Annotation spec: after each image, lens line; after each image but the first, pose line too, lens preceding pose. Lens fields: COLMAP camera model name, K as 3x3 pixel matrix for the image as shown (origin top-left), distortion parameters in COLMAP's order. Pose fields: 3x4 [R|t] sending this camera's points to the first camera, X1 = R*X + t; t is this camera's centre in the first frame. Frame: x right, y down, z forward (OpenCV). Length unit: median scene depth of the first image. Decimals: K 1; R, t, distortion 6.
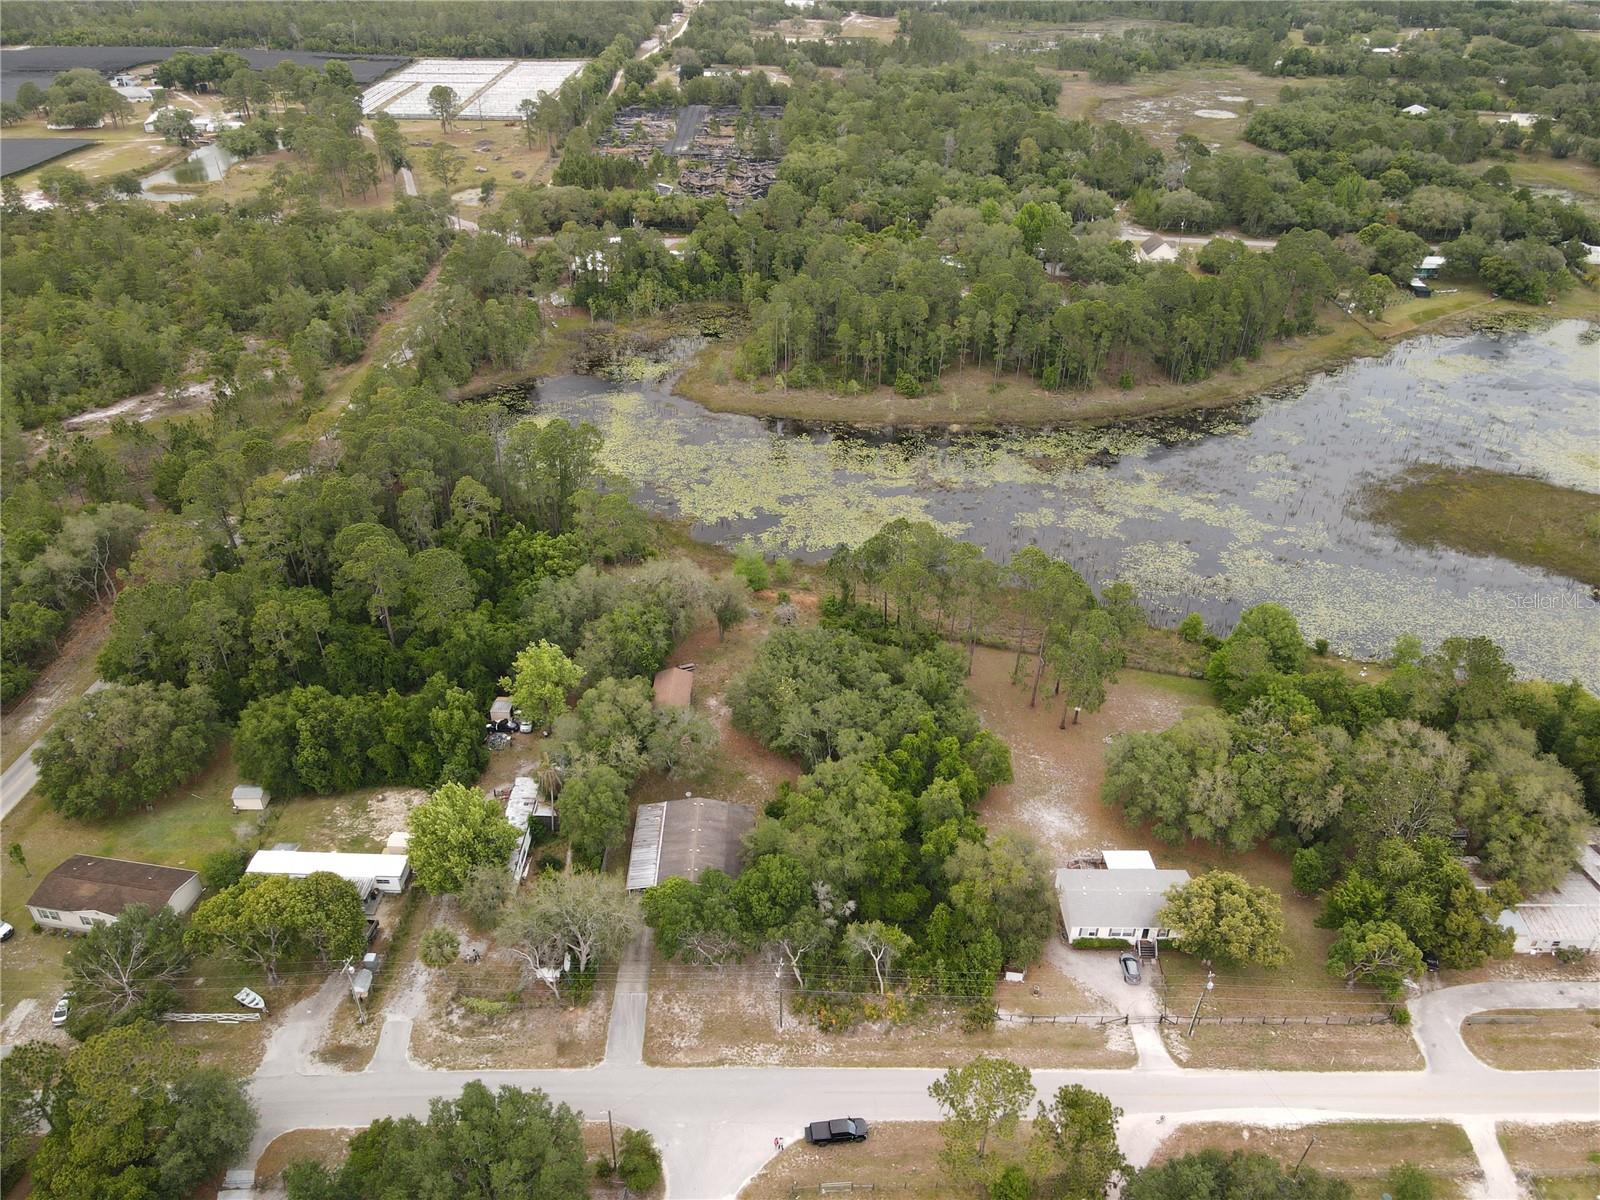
lens RADIAL K [[1172.2, 0, 800.0], [0, 1172.2, 600.0], [0, 0, 1]] dist [0.003283, 0.004244]
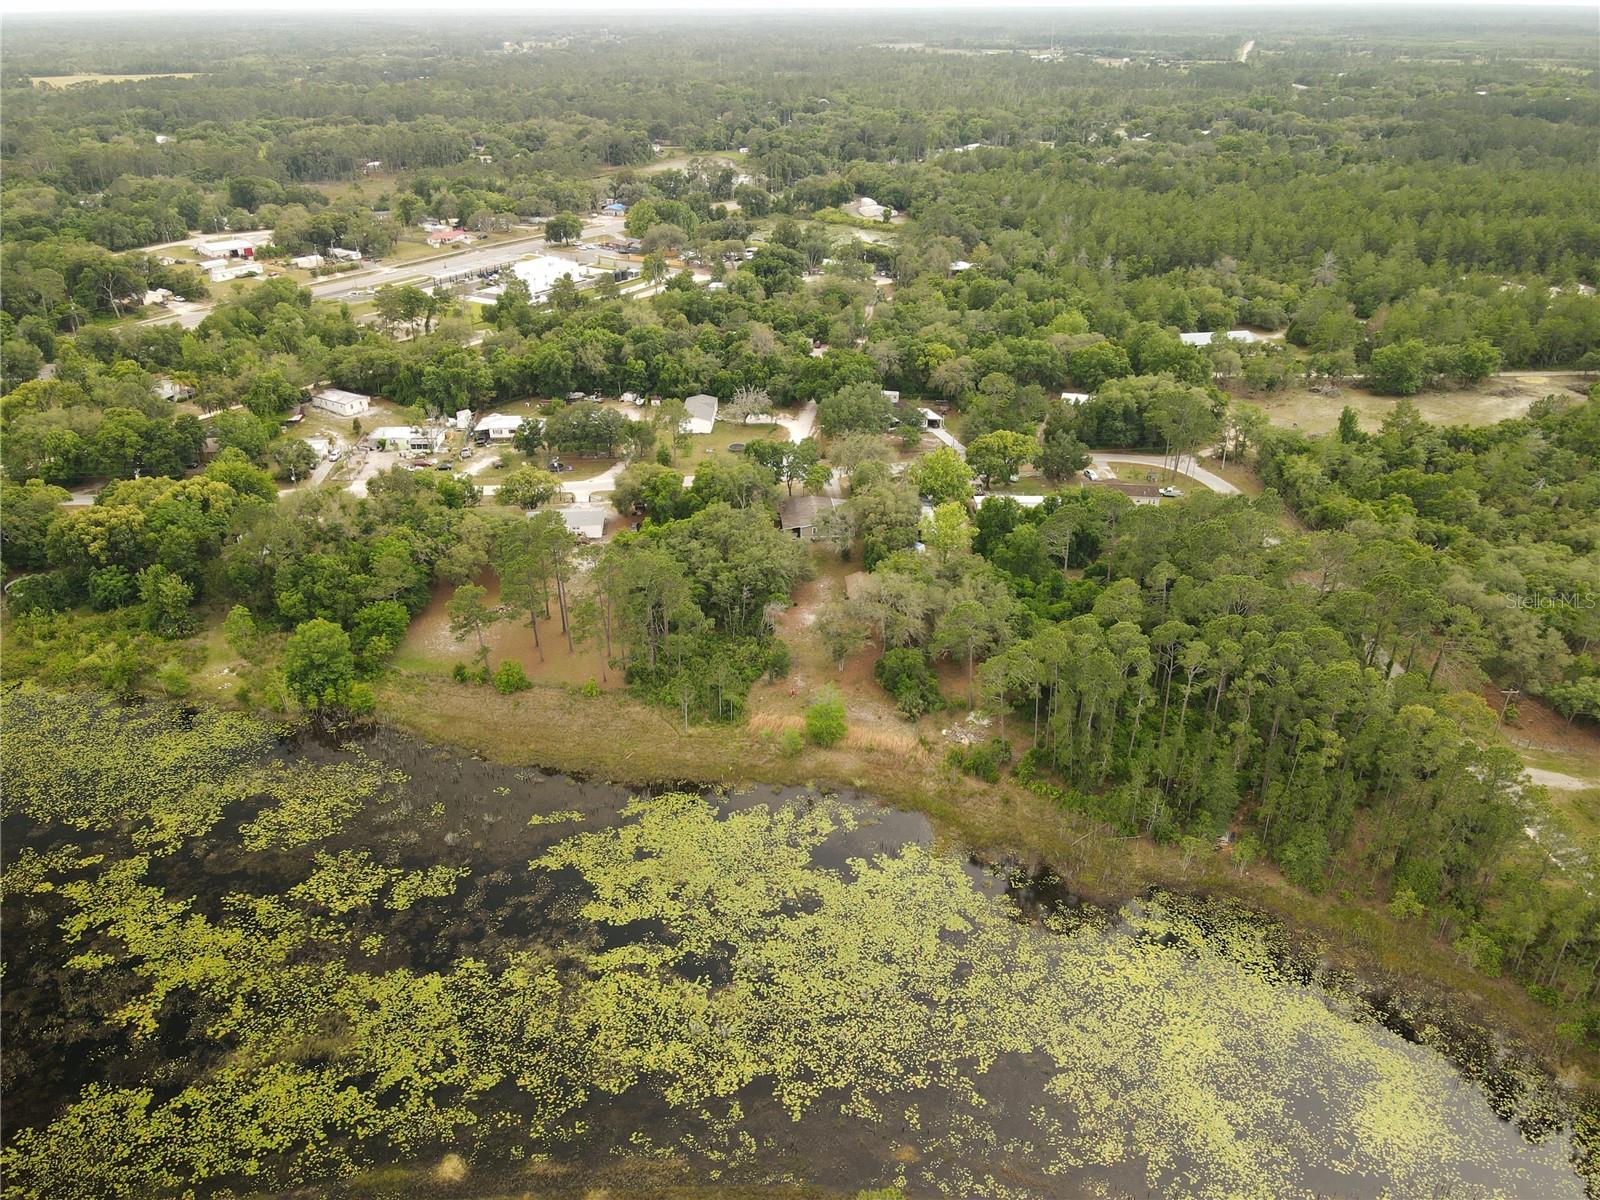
lens RADIAL K [[1166.8, 0, 800.0], [0, 1166.8, 600.0], [0, 0, 1]] dist [-0.007423, 0.001098]
pose [[-0.997102, 0.029738, -0.070027, 0.049086], [-0.045055, 0.510856, 0.858485, -1.100353], [0.061303, 0.859152, -0.508035, 1.837342]]
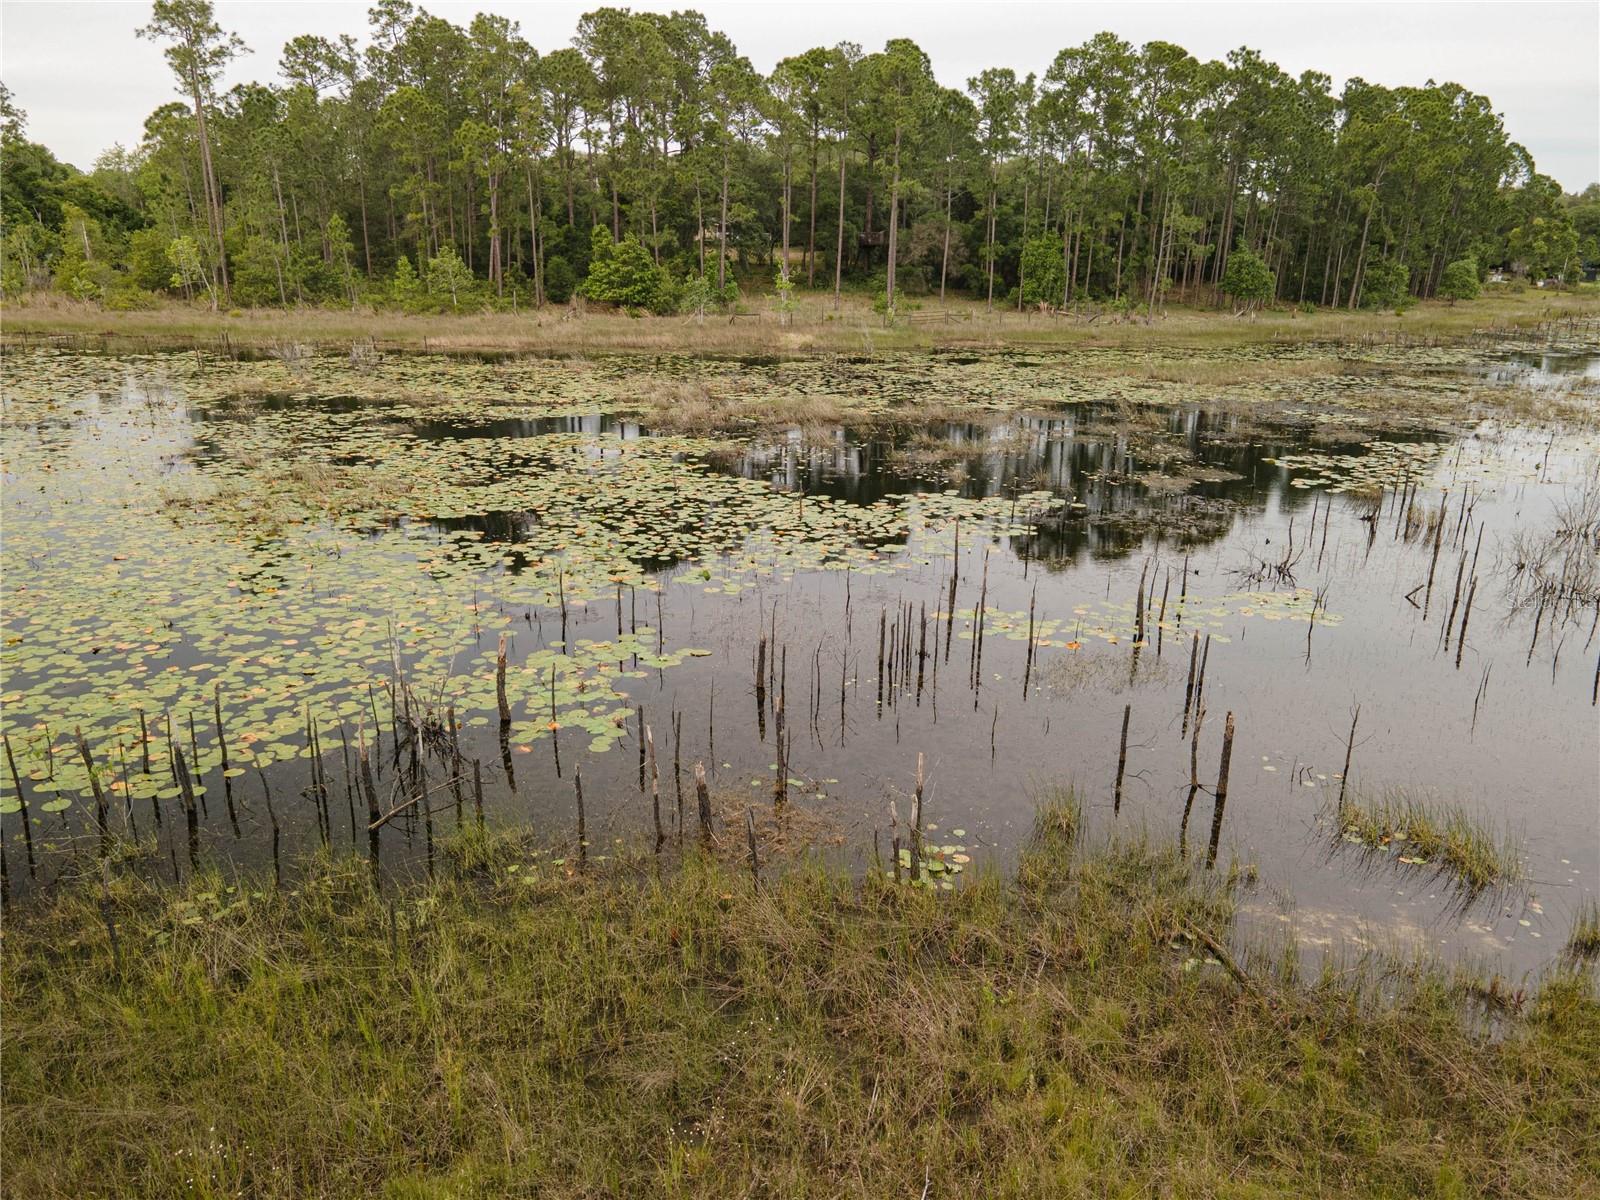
lens RADIAL K [[1163.7, 0, 800.0], [0, 1163.7, 600.0], [0, 0, 1]] dist [0.030120, 0.026893]
pose [[0.980538, -0.047557, 0.190481, 0.134890], [0.095229, 0.963651, -0.249617, -0.032902], [-0.171686, 0.262899, 0.949425, 1.320720]]
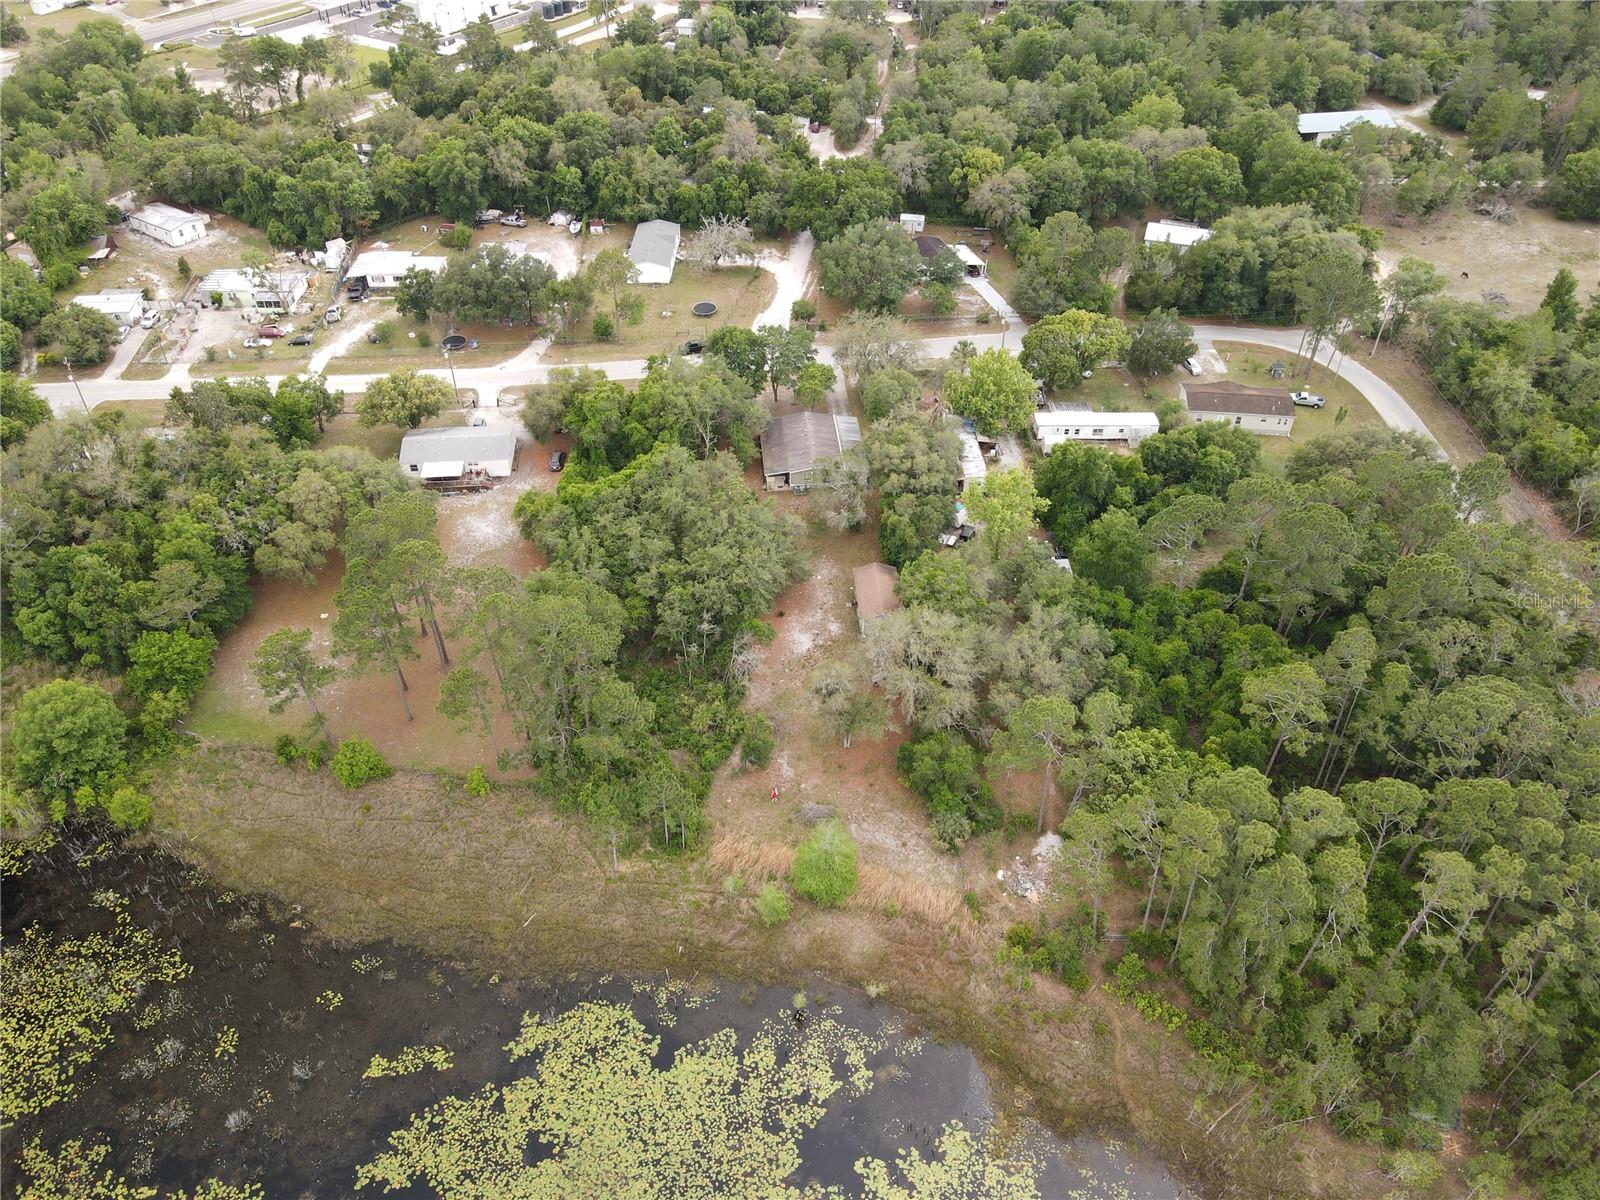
lens RADIAL K [[1169.3, 0, 800.0], [0, 1169.3, 600.0], [0, 0, 1]] dist [0.012189, -0.002588]
pose [[-0.996873, 0.040755, -0.067697, 0.006448], [-0.052533, 0.298152, 0.953072, -0.828242], [0.059026, 0.953648, -0.295079, 1.406127]]
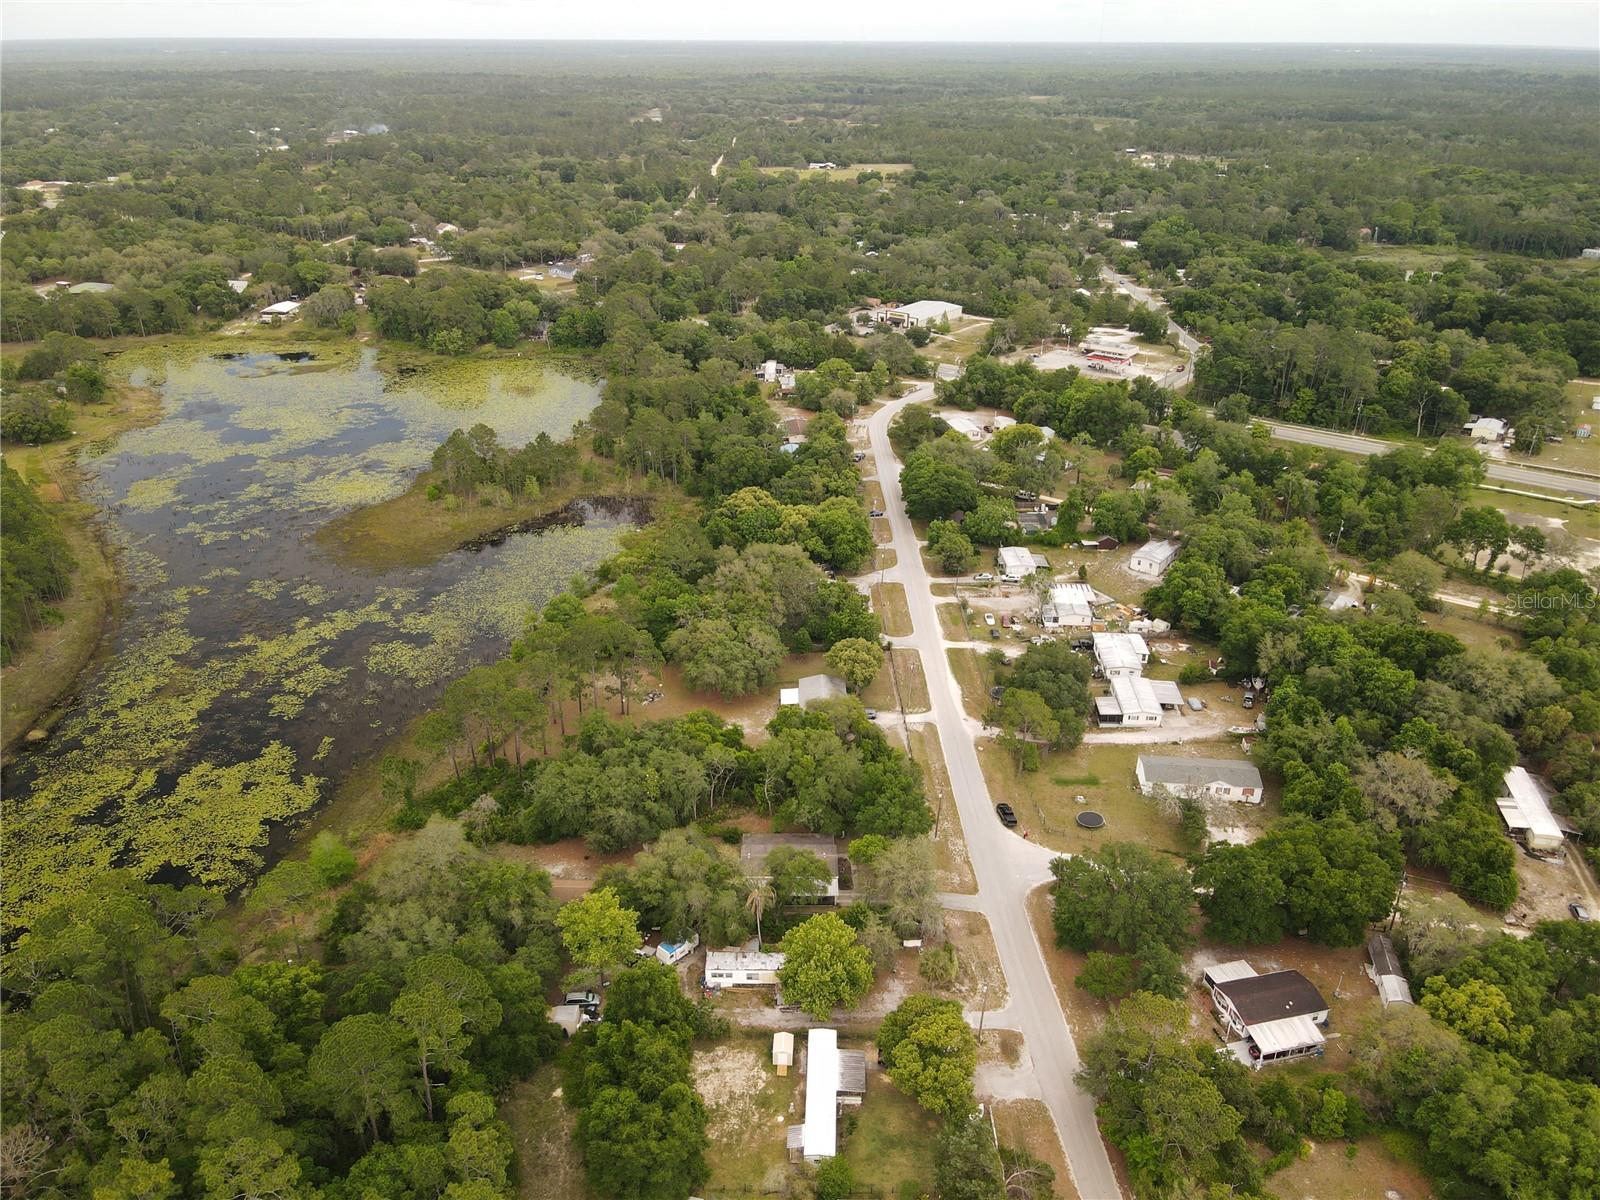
lens RADIAL K [[1169.3, 0, 800.0], [0, 1169.3, 600.0], [0, 0, 1]] dist [0.012189, -0.002588]
pose [[-0.004193, -0.440688, 0.897650, -1.012813], [0.521711, 0.764846, 0.377927, -0.438048], [-0.853112, 0.469899, 0.226705, 0.537986]]
